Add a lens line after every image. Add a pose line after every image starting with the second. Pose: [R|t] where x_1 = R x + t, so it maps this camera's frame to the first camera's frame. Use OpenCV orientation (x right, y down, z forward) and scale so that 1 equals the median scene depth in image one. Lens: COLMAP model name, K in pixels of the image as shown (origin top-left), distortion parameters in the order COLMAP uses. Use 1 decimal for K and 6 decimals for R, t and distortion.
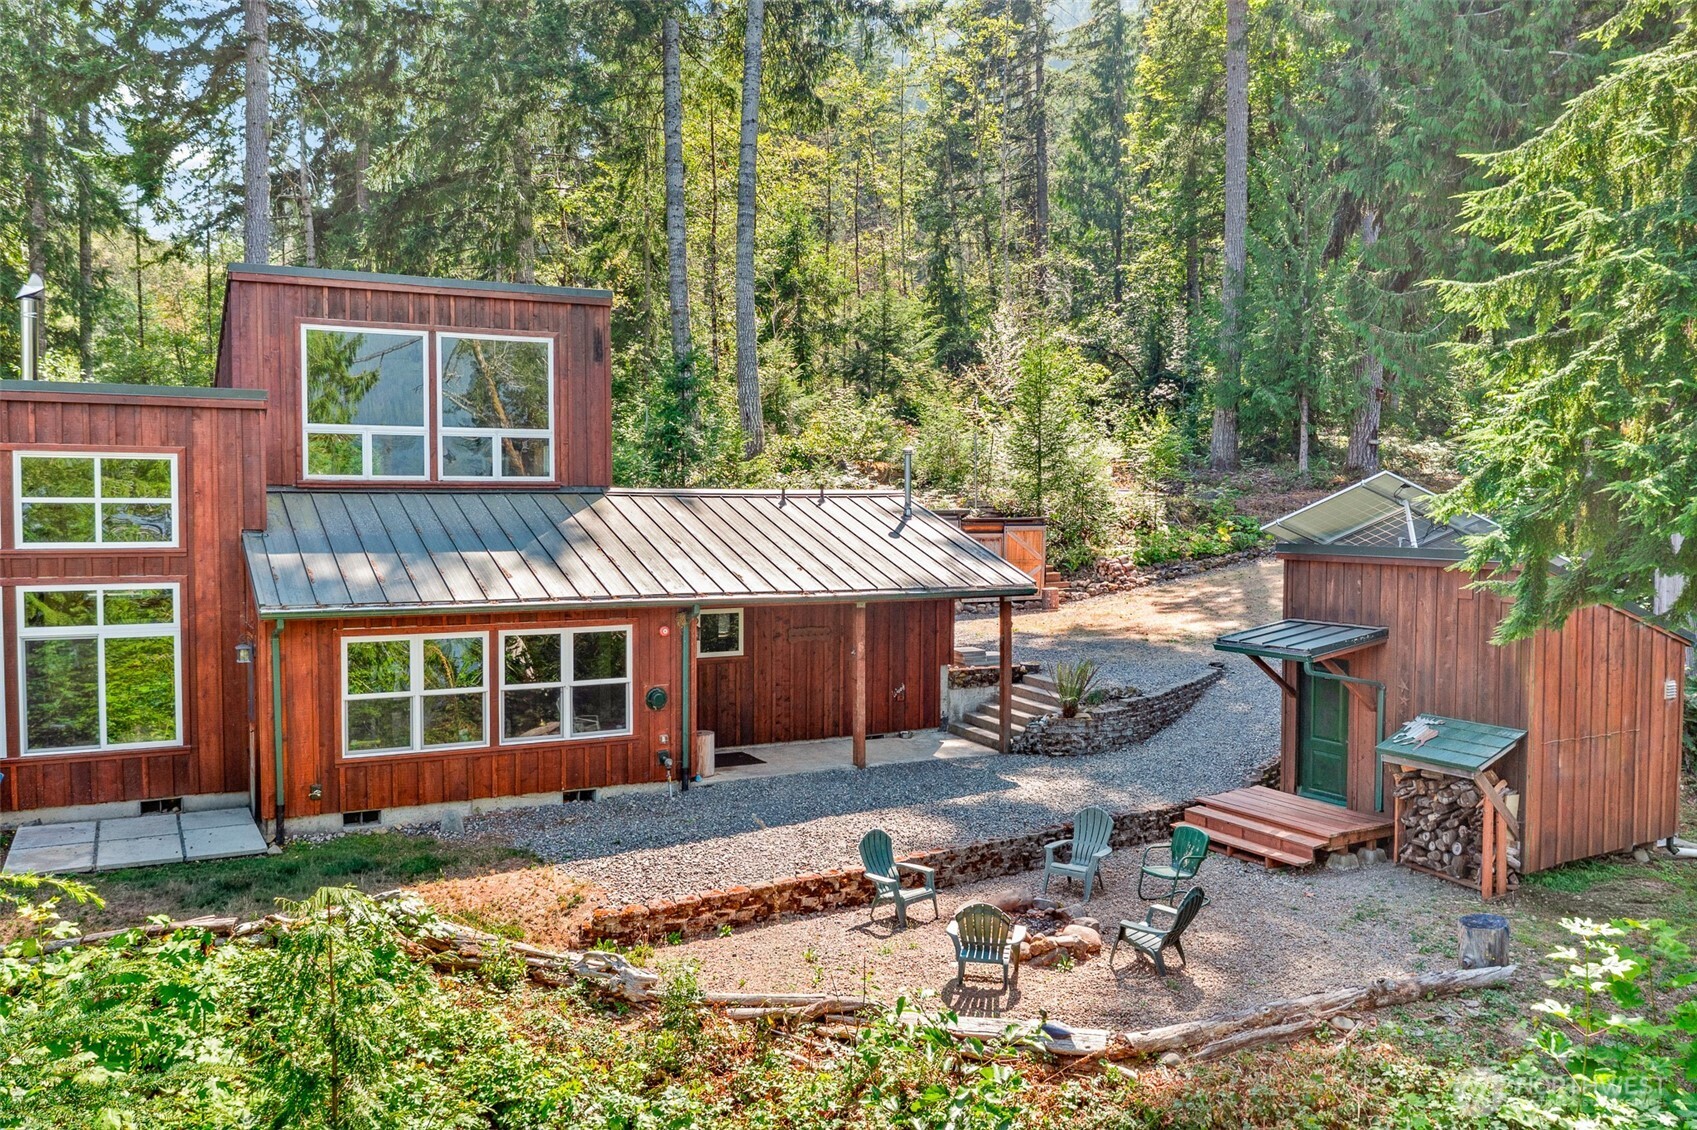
lens RADIAL K [[1366.9, 0, 848.5], [0, 1366.9, 565.0], [0, 0, 1]] dist [-0.016755, -0.000305]
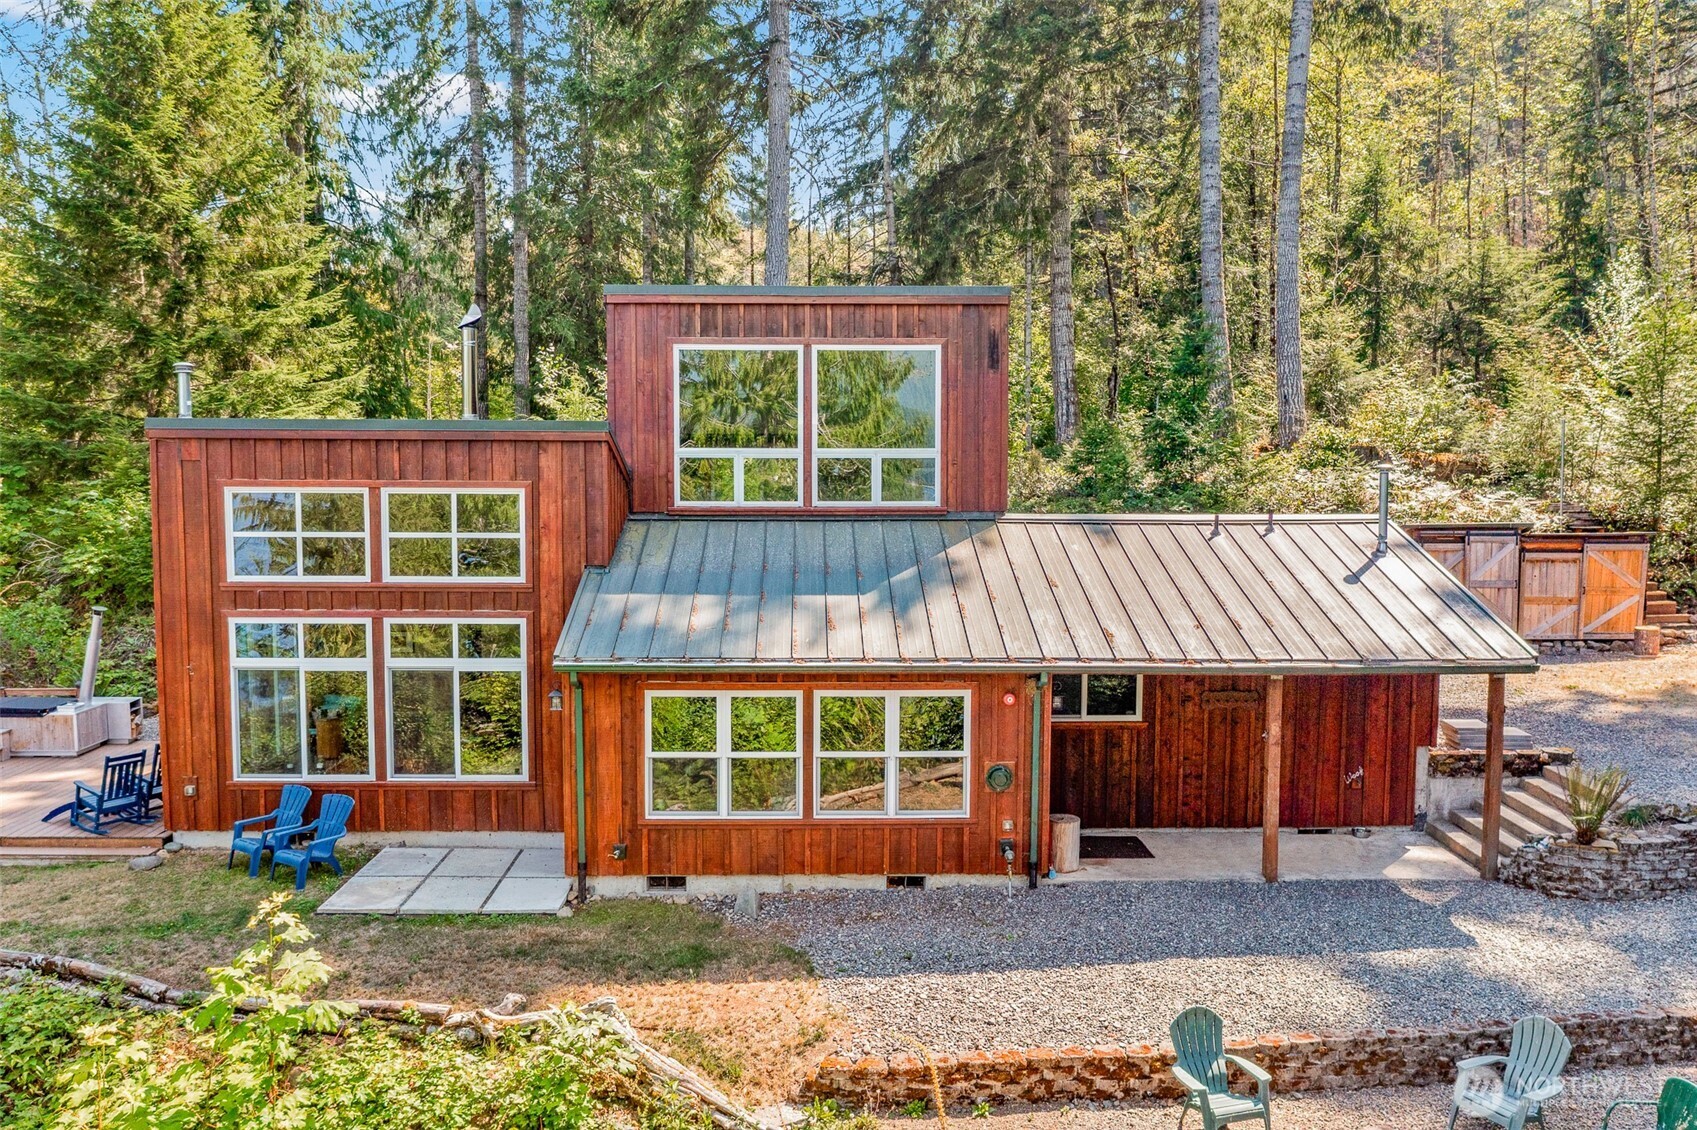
lens RADIAL K [[1345.9, 0, 848.5], [0, 1345.9, 565.0], [0, 0, 1]] dist [-0.024643, 0.004781]
pose [[0.889022, 0.036613, -0.456398, 0.151298], [-0.020601, 0.998987, 0.040011, -0.065030], [0.457401, -0.026169, 0.888876, 0.221825]]
